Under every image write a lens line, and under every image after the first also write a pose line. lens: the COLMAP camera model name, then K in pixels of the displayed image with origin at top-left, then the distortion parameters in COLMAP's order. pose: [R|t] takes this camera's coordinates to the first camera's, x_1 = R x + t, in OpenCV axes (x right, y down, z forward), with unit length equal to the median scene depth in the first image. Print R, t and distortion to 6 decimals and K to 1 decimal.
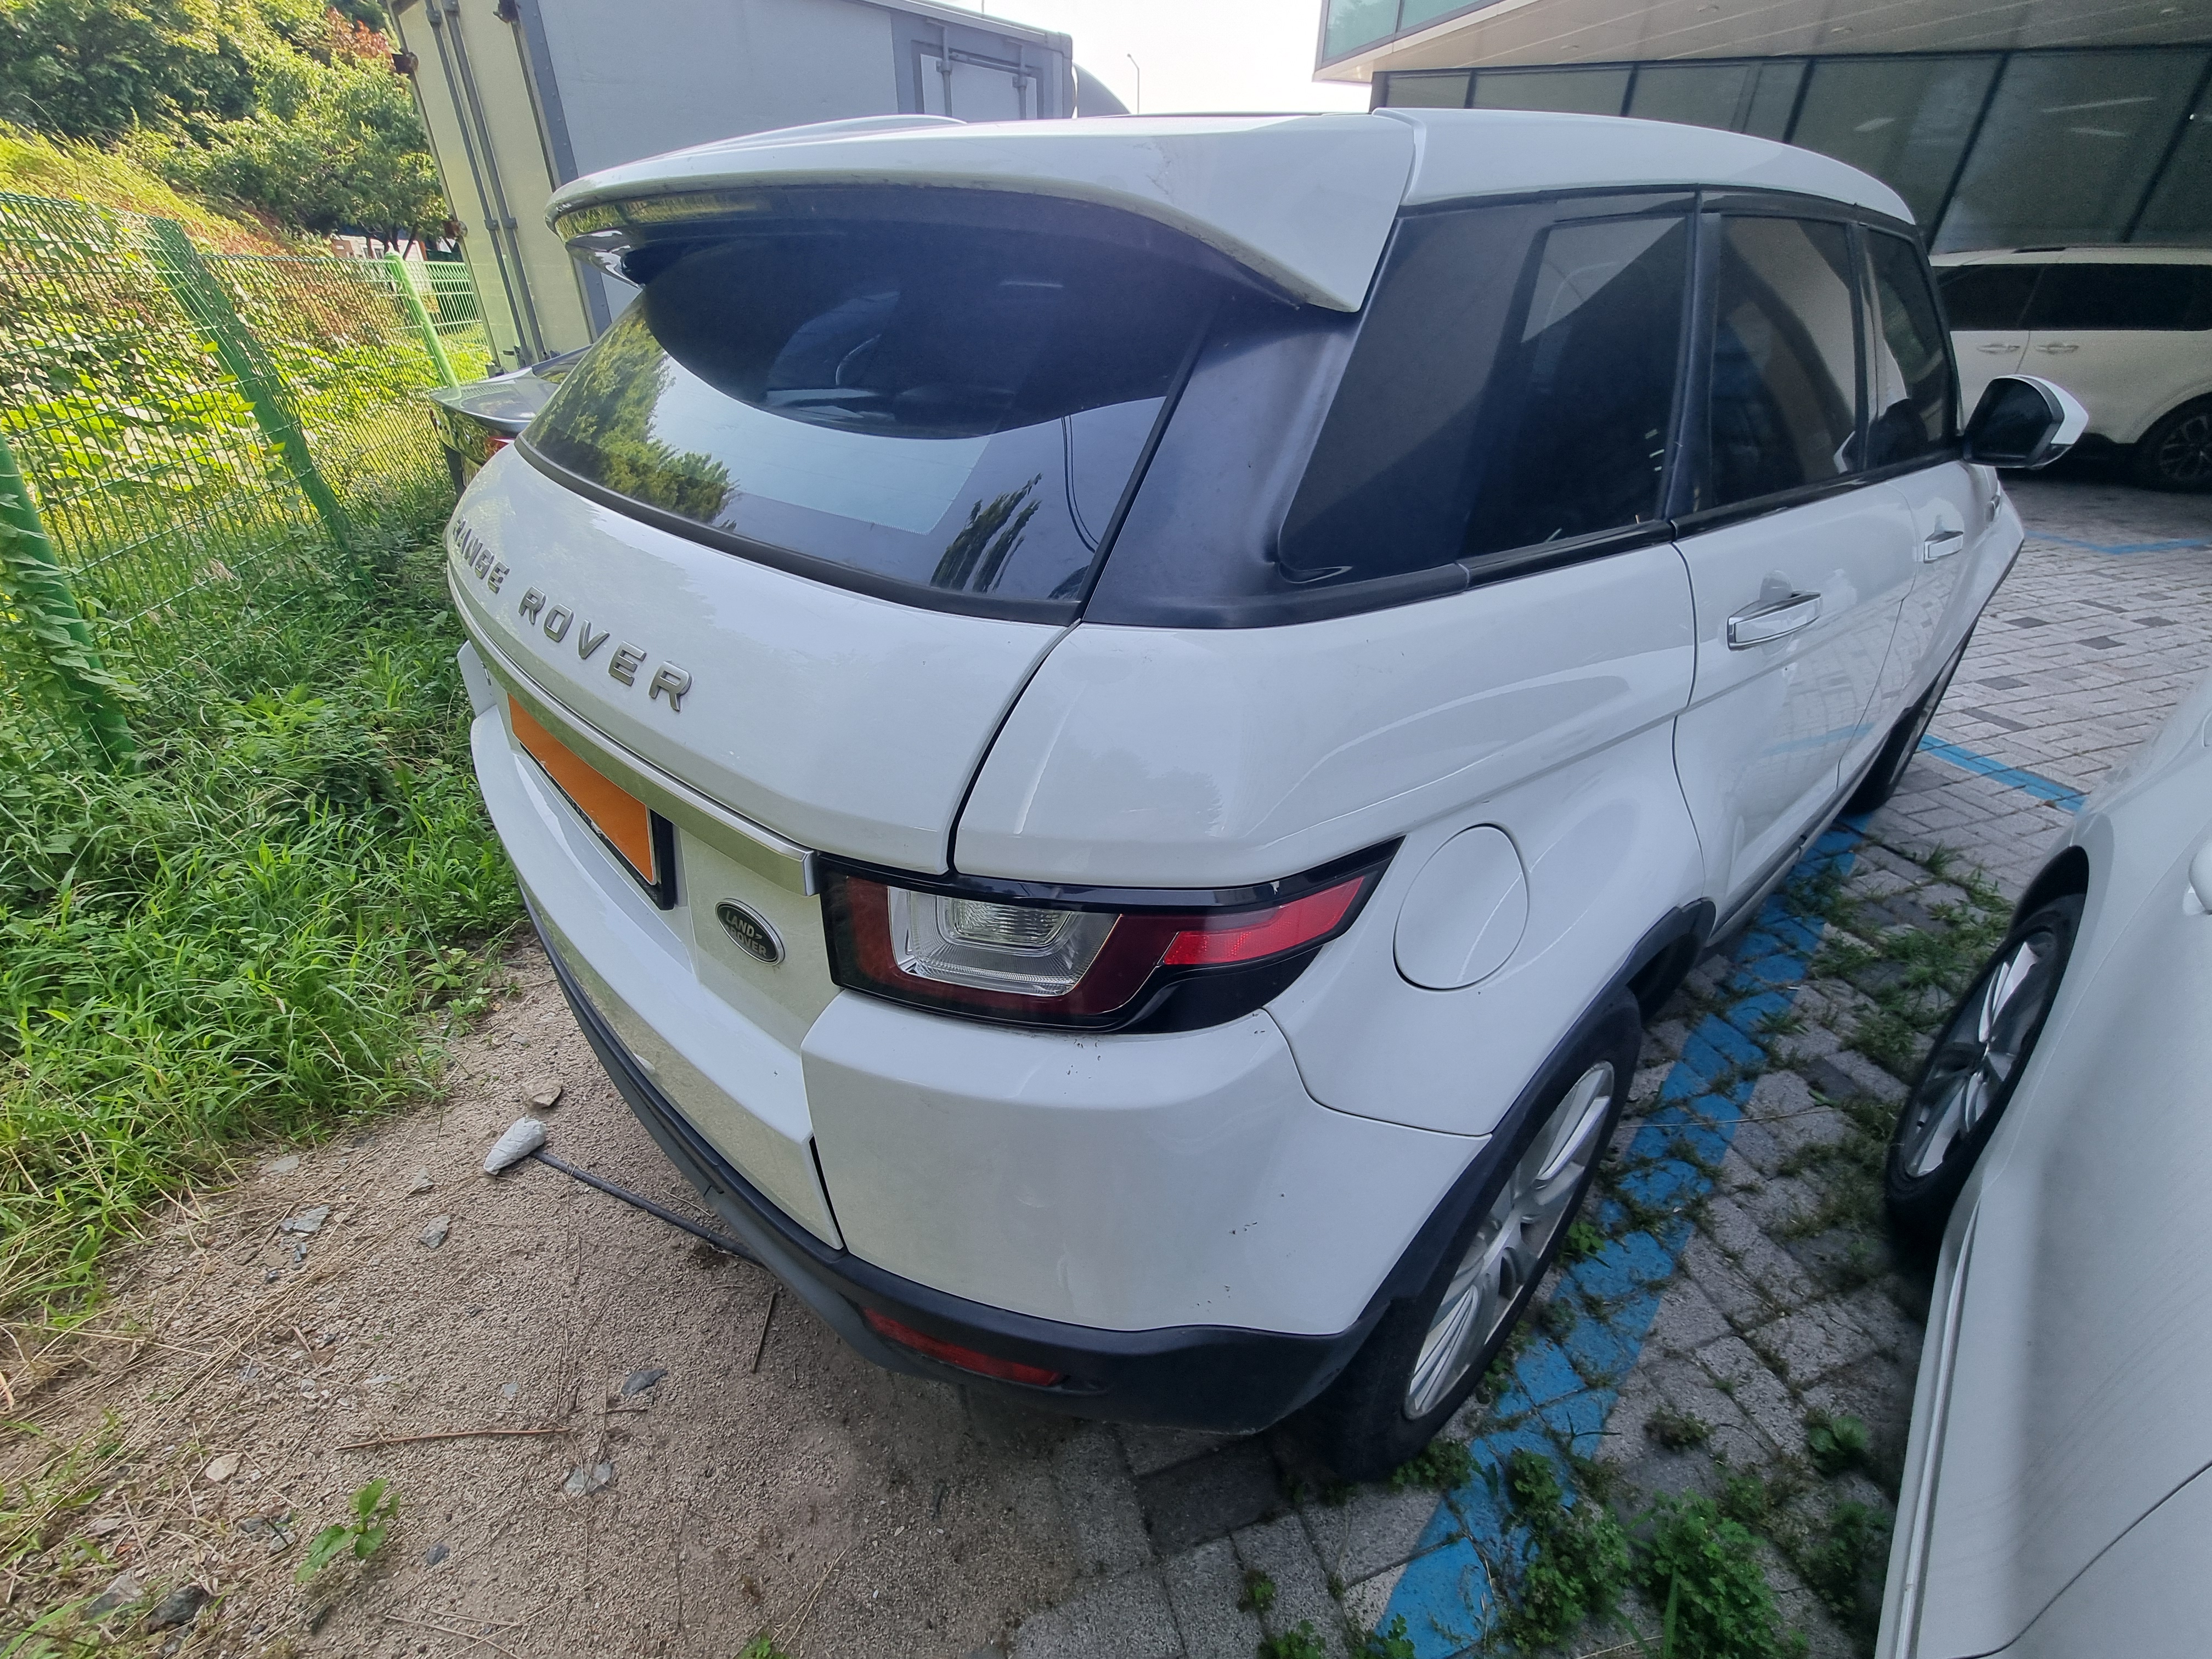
lens RADIAL K [[892.1, 0, 1110.0], [0, 892.1, 829.1], [0, 0, 1]] dist [-0.003998, -0.000605]
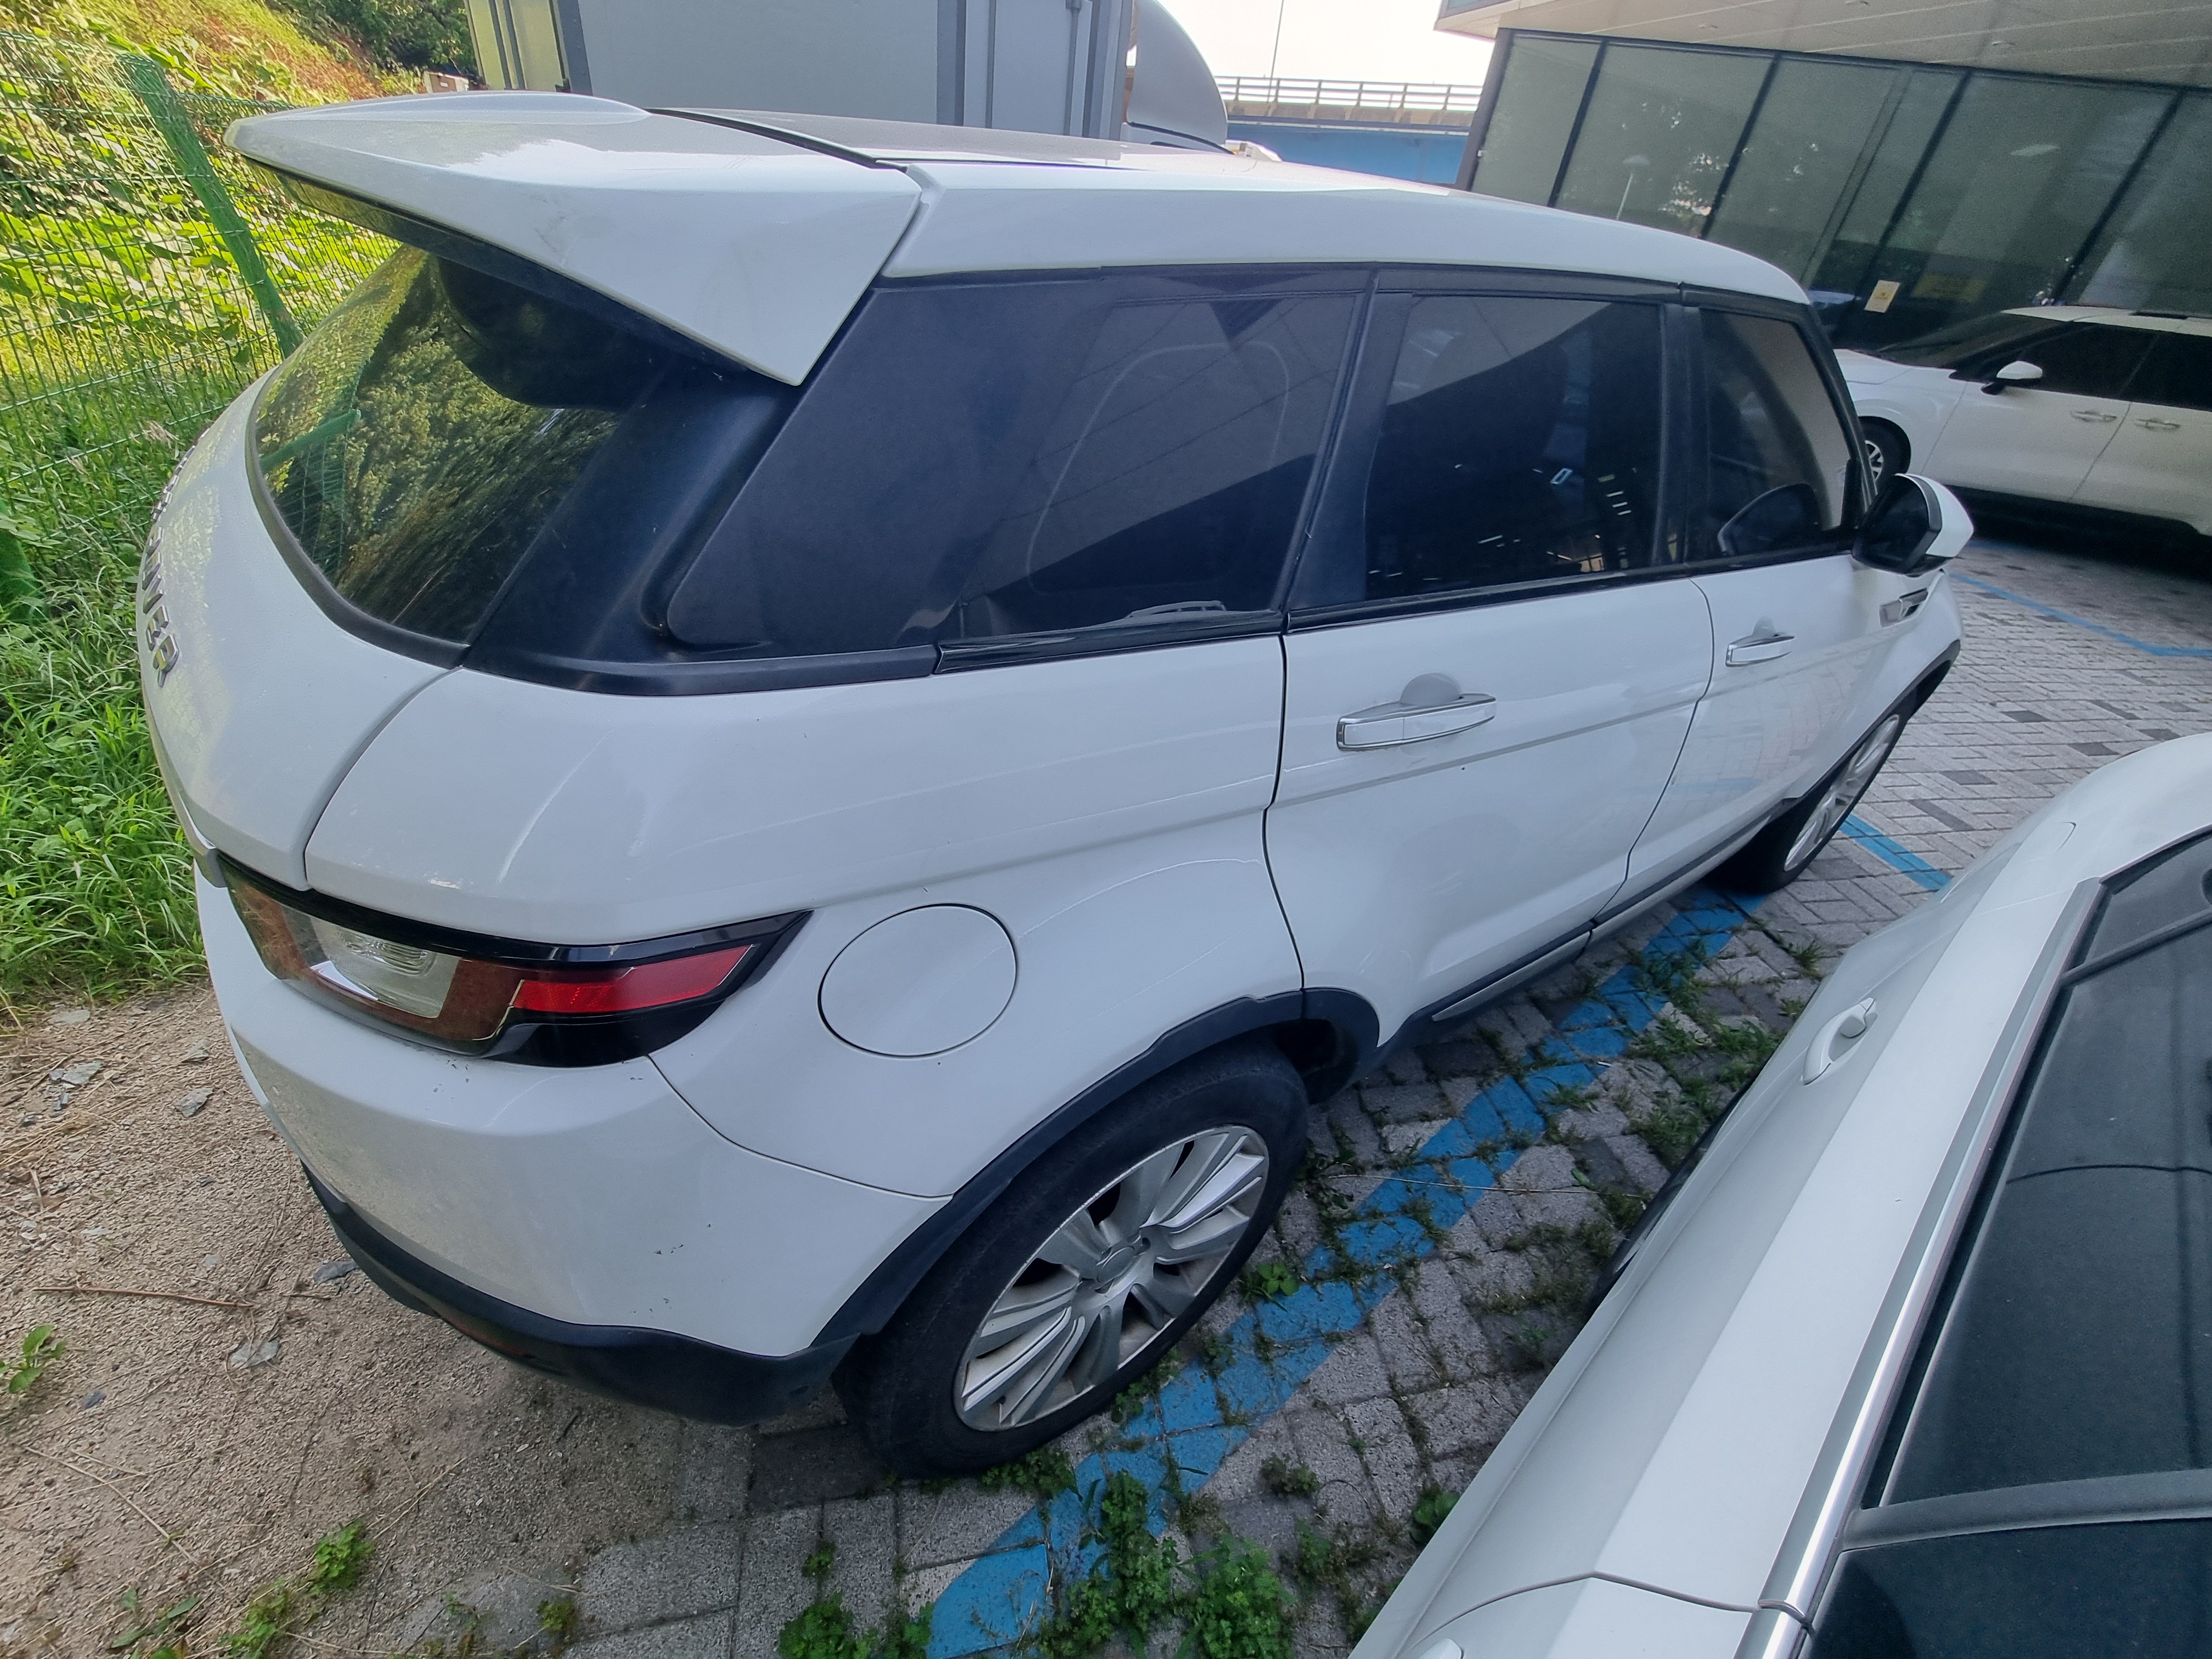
lens RADIAL K [[891.8, 0, 1106.0], [0, 891.8, 829.5], [0, 0, 1]] dist [-0.002935, -0.000571]
pose [[0.989090, 0.144184, -0.030186, 0.309556], [-0.142205, 0.988030, 0.059784, -0.087762], [0.038444, -0.054839, 0.997755, 0.002354]]
